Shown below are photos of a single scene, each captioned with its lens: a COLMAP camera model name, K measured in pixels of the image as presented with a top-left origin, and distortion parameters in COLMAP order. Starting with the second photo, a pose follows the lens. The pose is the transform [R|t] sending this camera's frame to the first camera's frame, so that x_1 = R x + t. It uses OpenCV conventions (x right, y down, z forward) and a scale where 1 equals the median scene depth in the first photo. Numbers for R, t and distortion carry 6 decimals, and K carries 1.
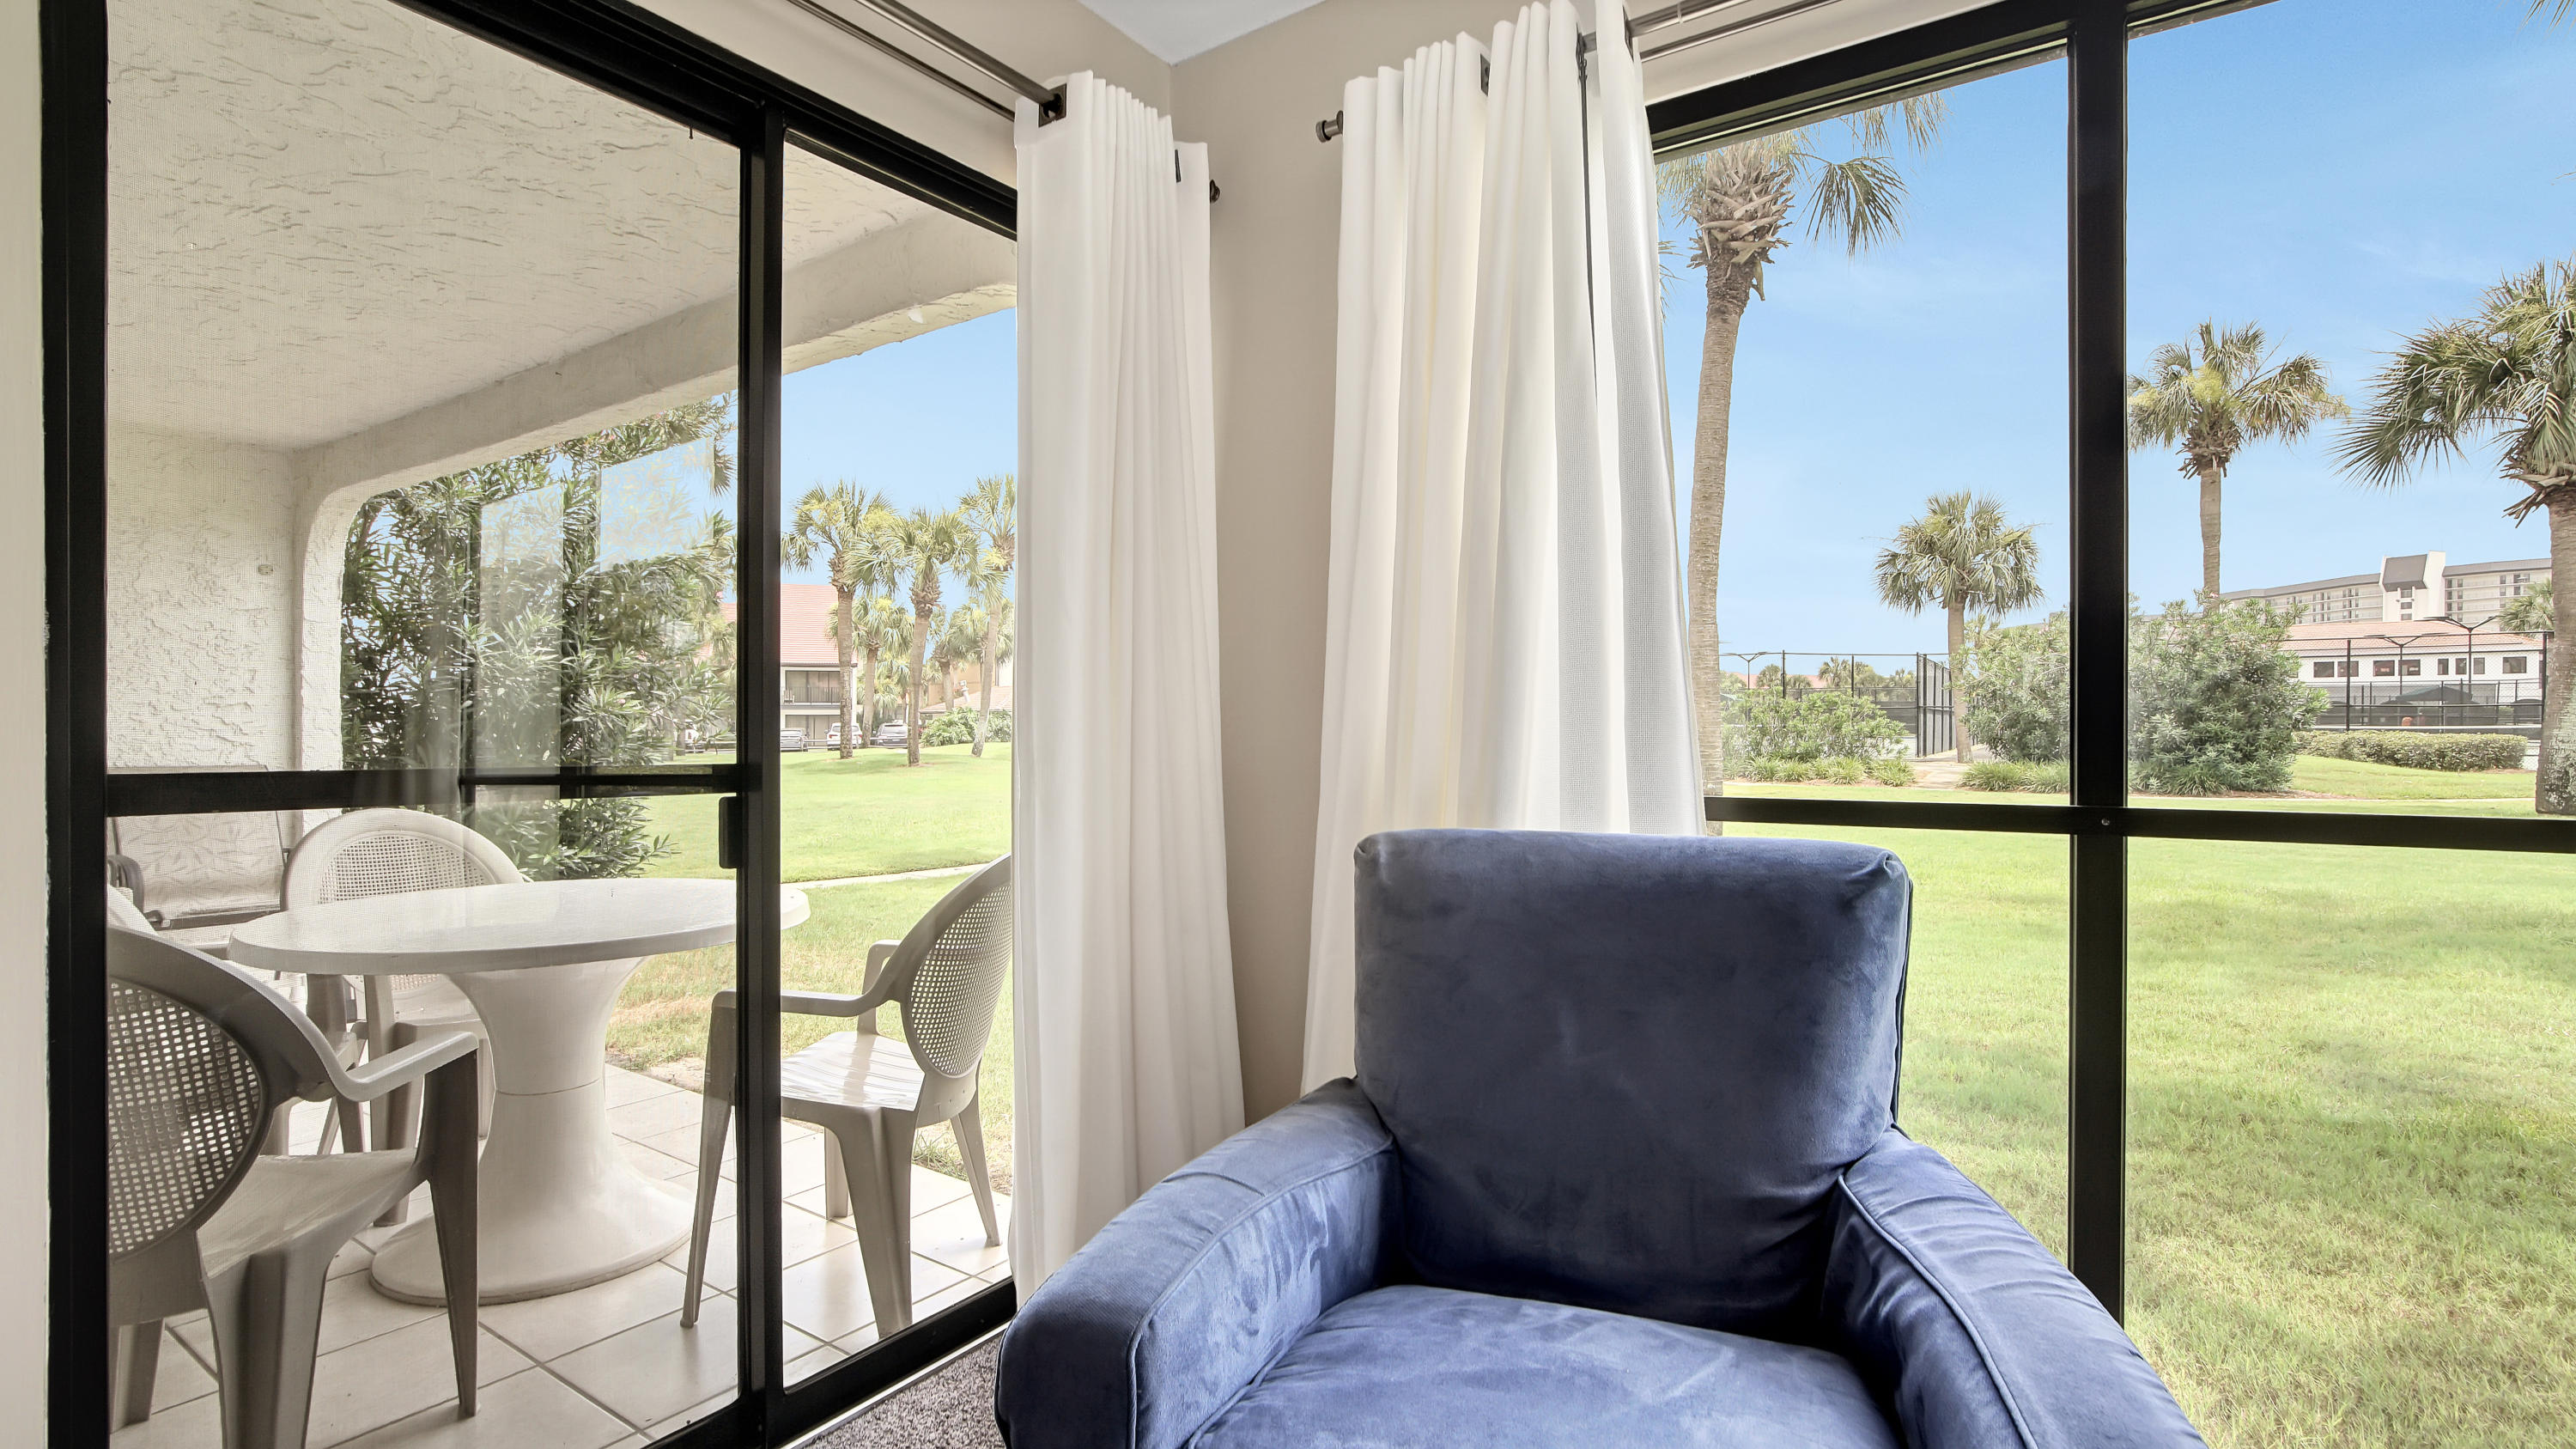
lens RADIAL K [[1182.8, 0, 1280.3], [0, 1182.8, 717.2], [0, 0, 1]] dist [0.000496, 0.000427]
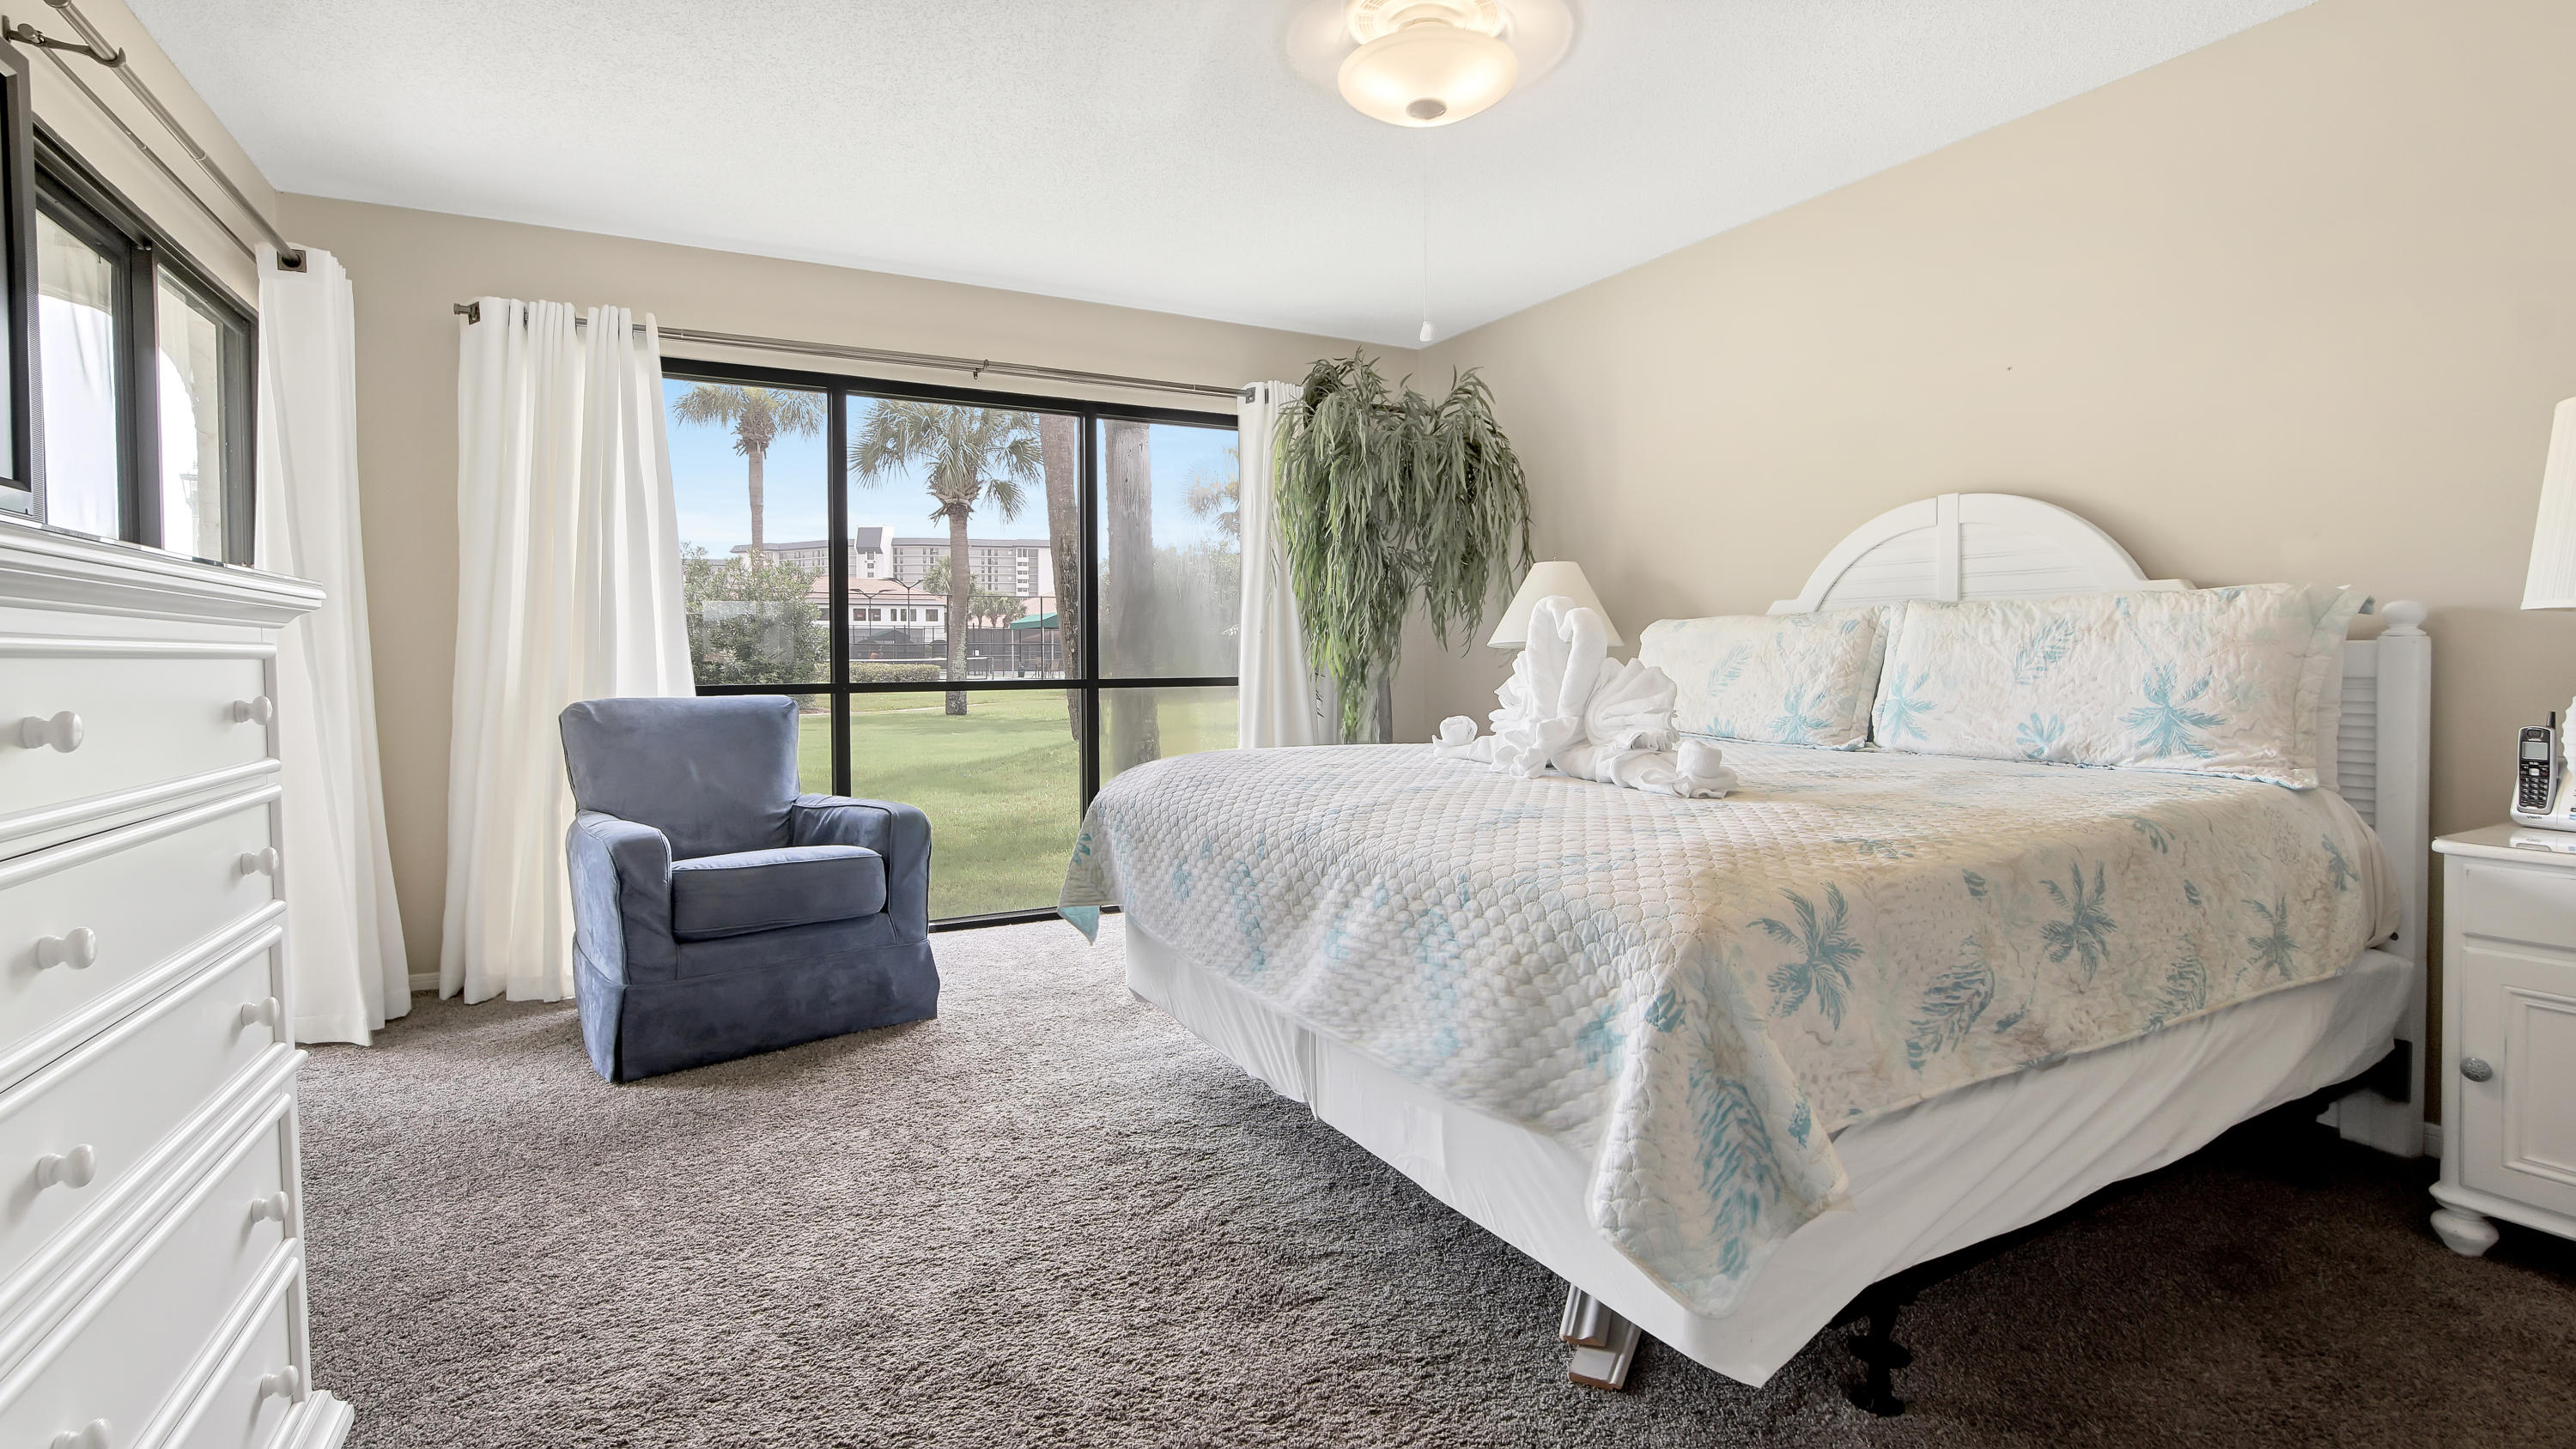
lens RADIAL K [[1182.4, 0, 1280.3], [0, 1182.4, 717.2], [0, 0, 1]] dist [0.000496, 0.000427]
pose [[0.460524, -0.045571, 0.886477, -0.115843], [-0.003784, 0.998571, 0.053299, 0.000637], [-0.887639, -0.027900, 0.459693, -0.105476]]
